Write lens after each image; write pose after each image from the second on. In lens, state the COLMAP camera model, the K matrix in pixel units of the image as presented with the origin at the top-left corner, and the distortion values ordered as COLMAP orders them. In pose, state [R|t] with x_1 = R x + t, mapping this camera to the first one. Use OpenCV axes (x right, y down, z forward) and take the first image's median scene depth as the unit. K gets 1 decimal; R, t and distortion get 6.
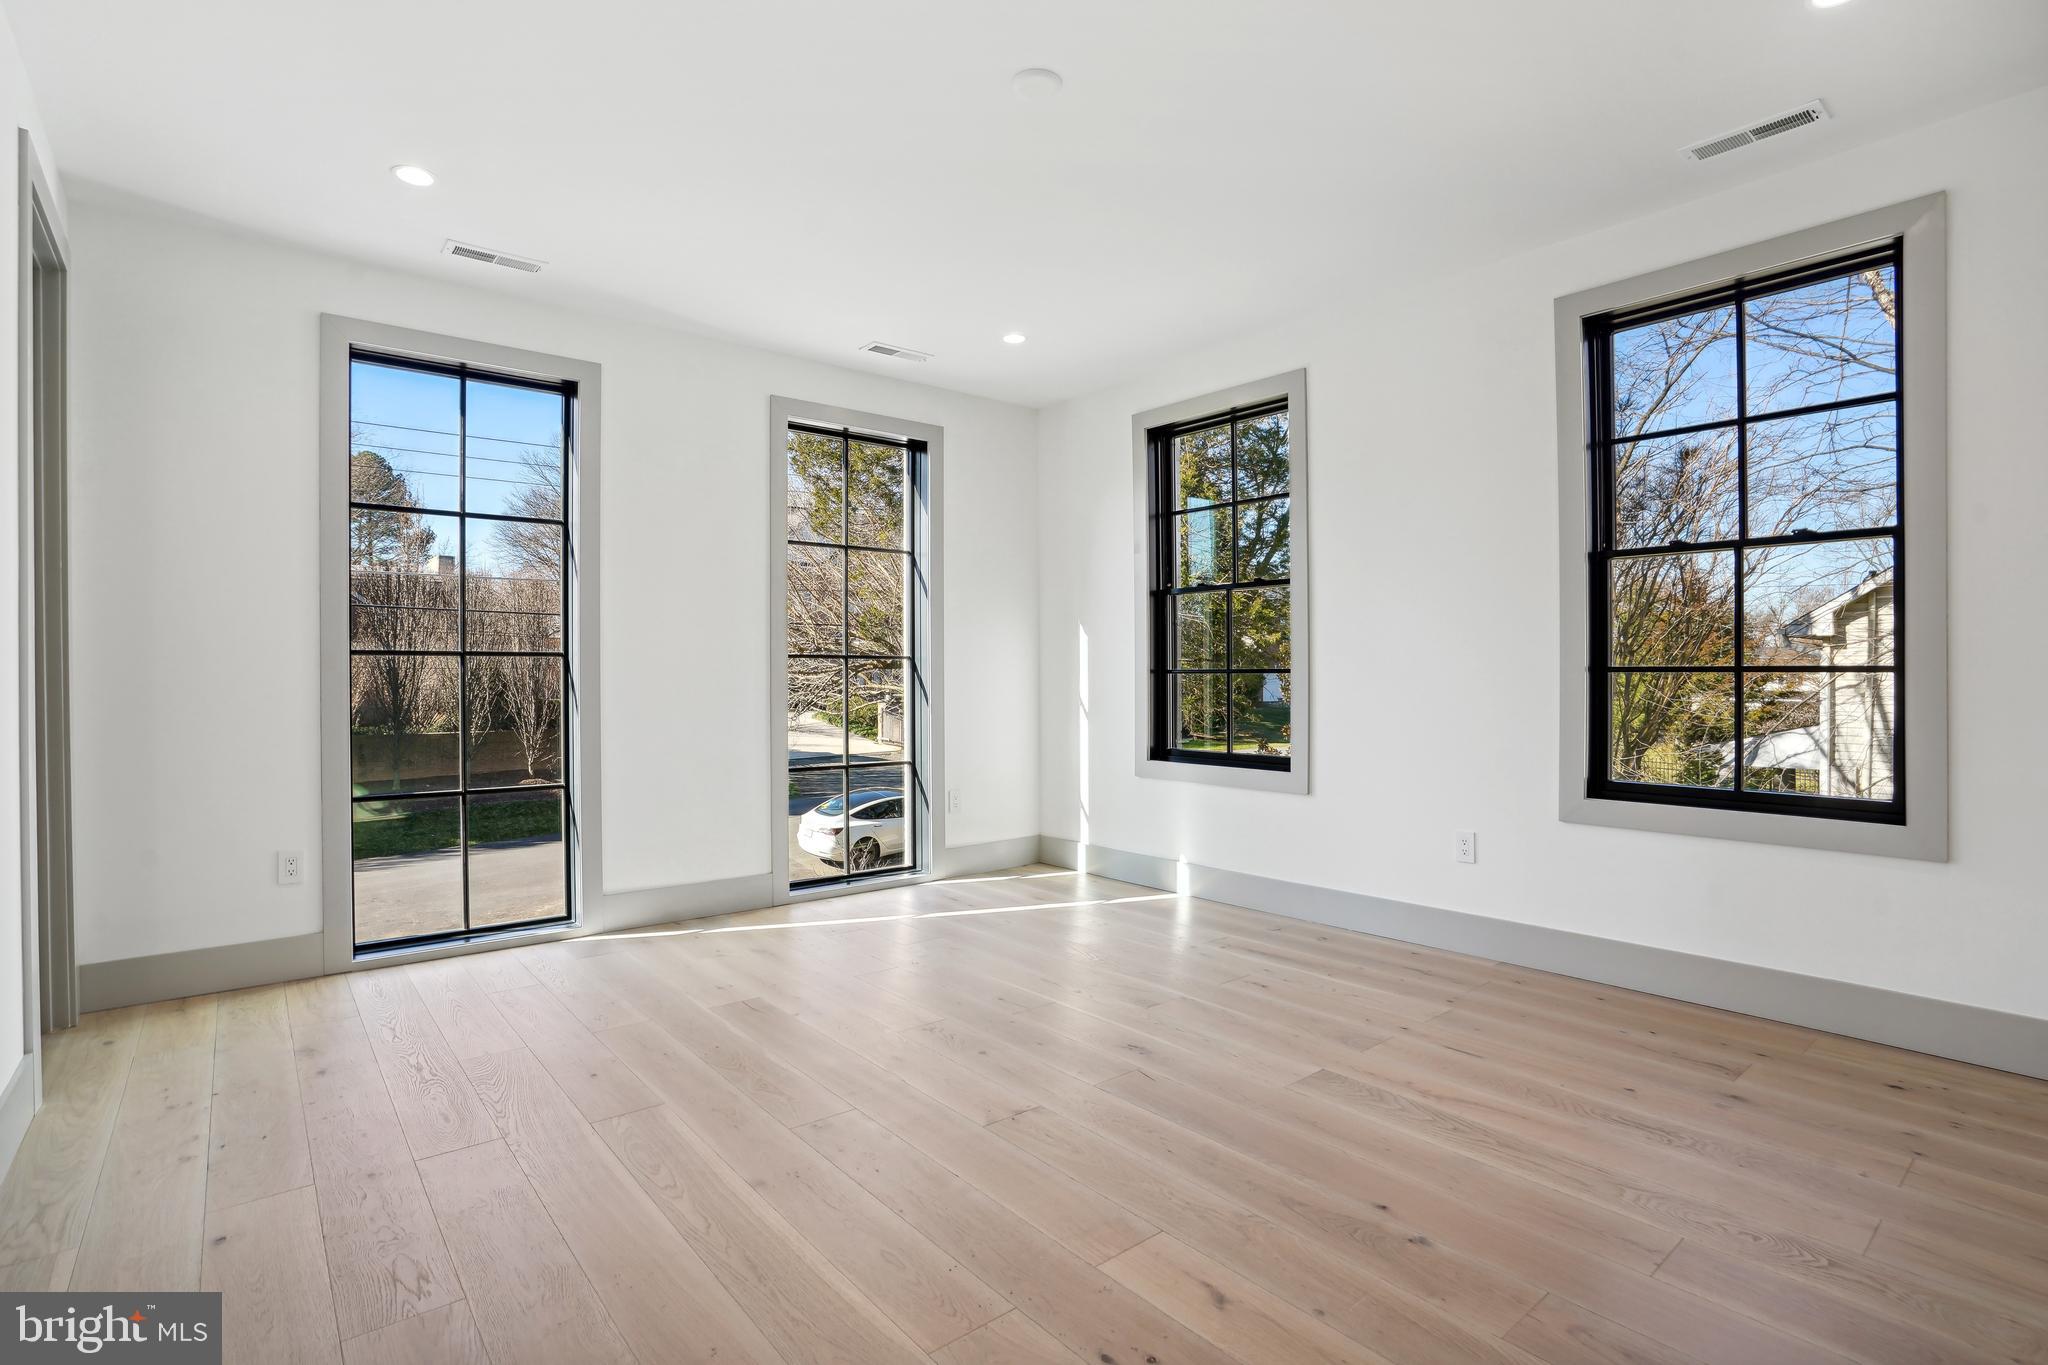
lens RADIAL K [[997.9, 0, 1029.1], [0, 997.9, 679.2], [0, 0, 1]] dist [-0.022906, -0.000492]
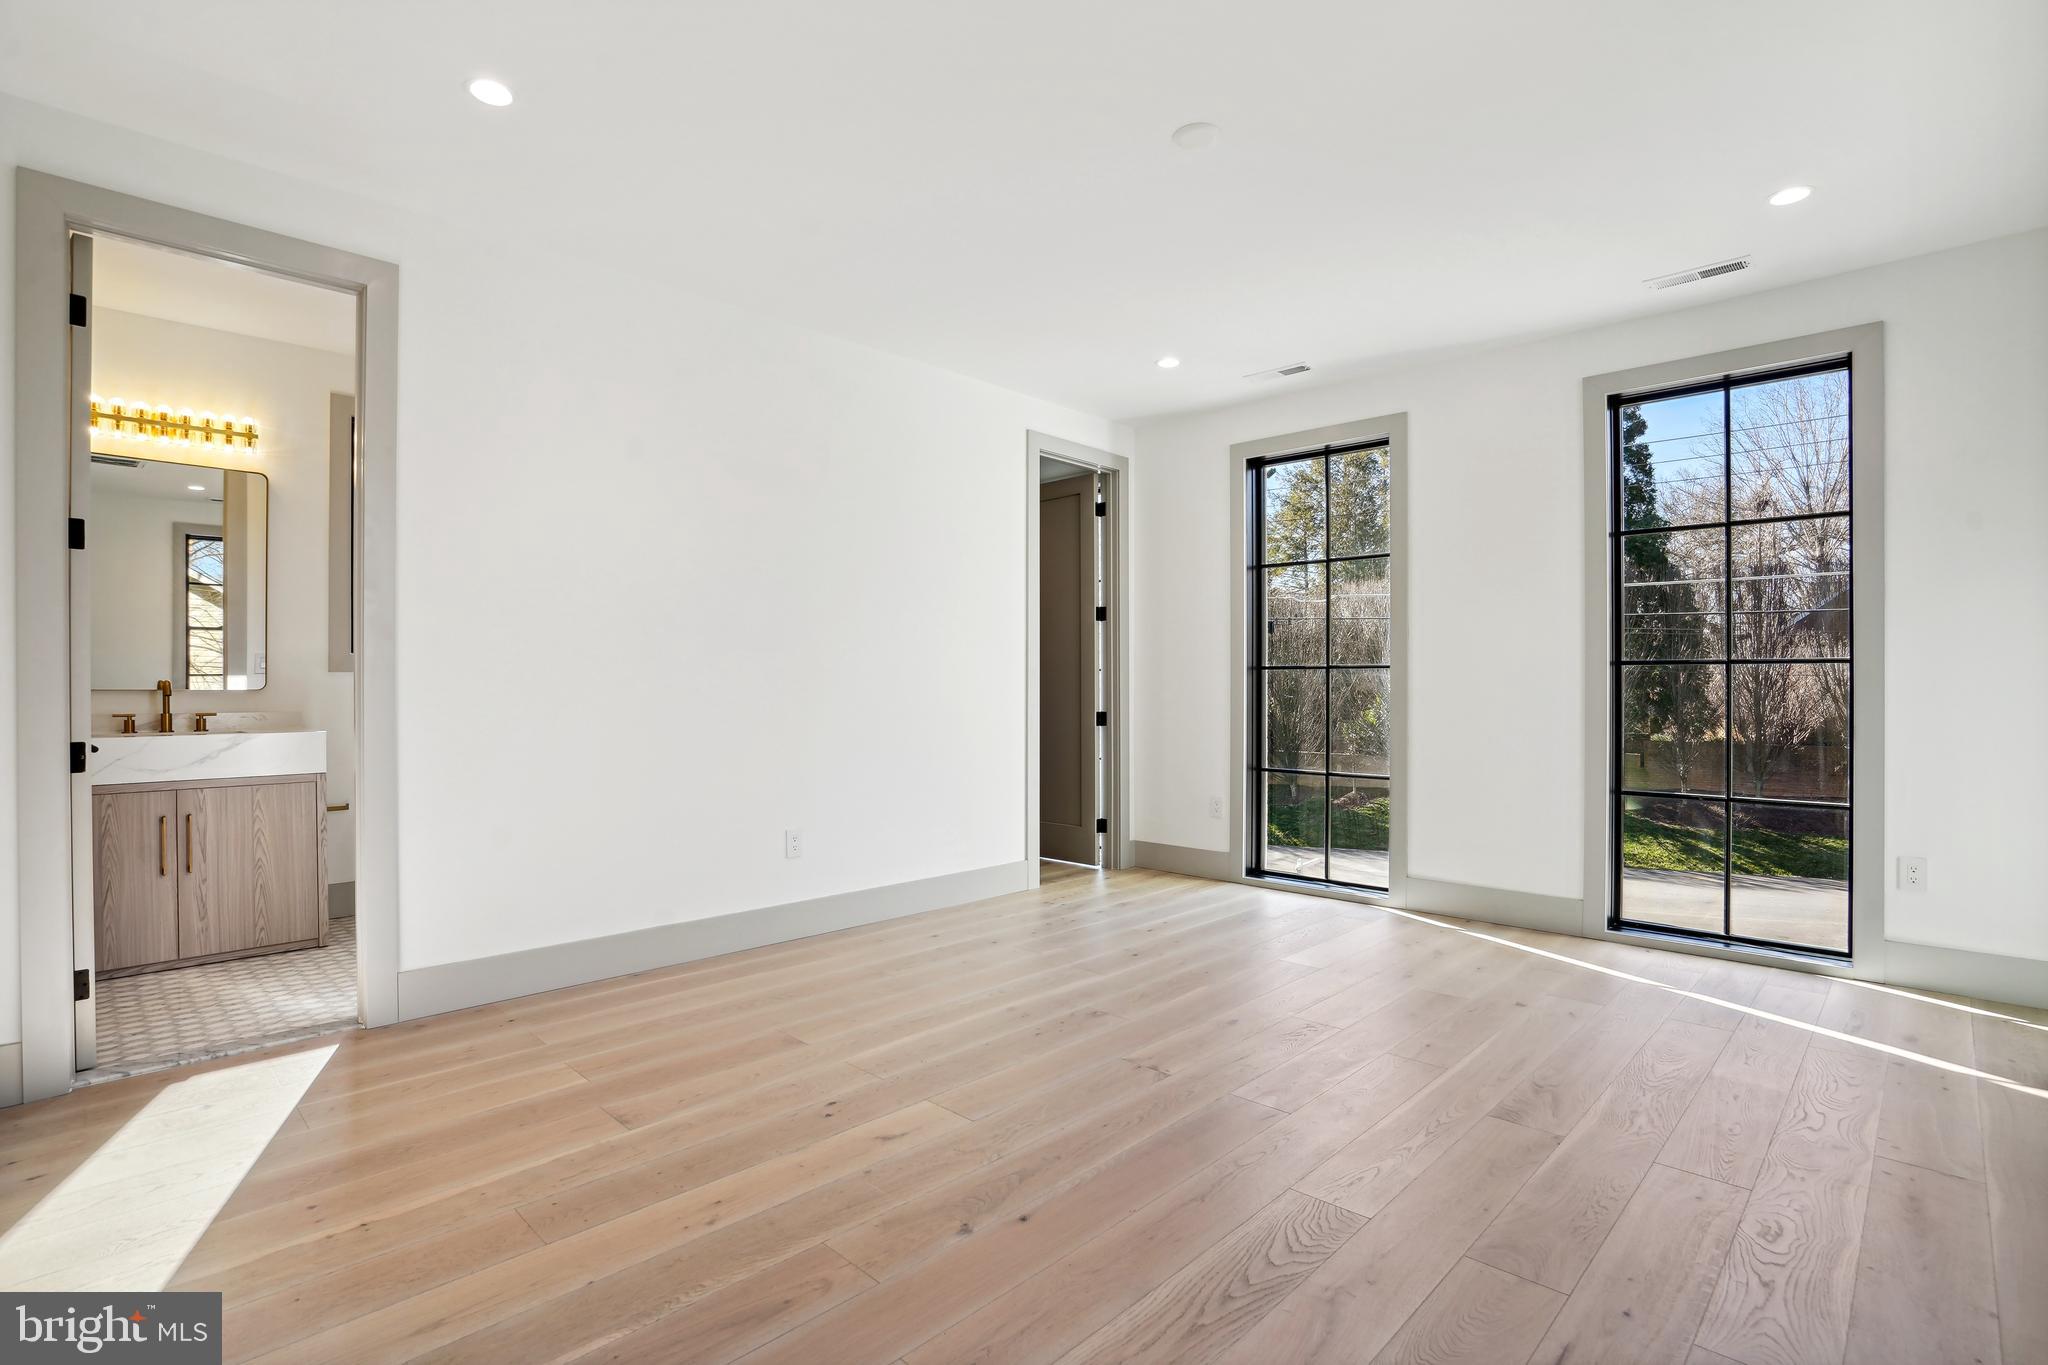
lens RADIAL K [[948.2, 0, 1028.3], [0, 948.2, 681.8], [0, 0, 1]] dist [-0.048818, 0.000096]
pose [[0.108004, 0.001978, -0.994148, 0.674115], [-0.000076, 0.999998, 0.001981, -0.017278], [0.994150, -0.000138, 0.108004, 0.454364]]
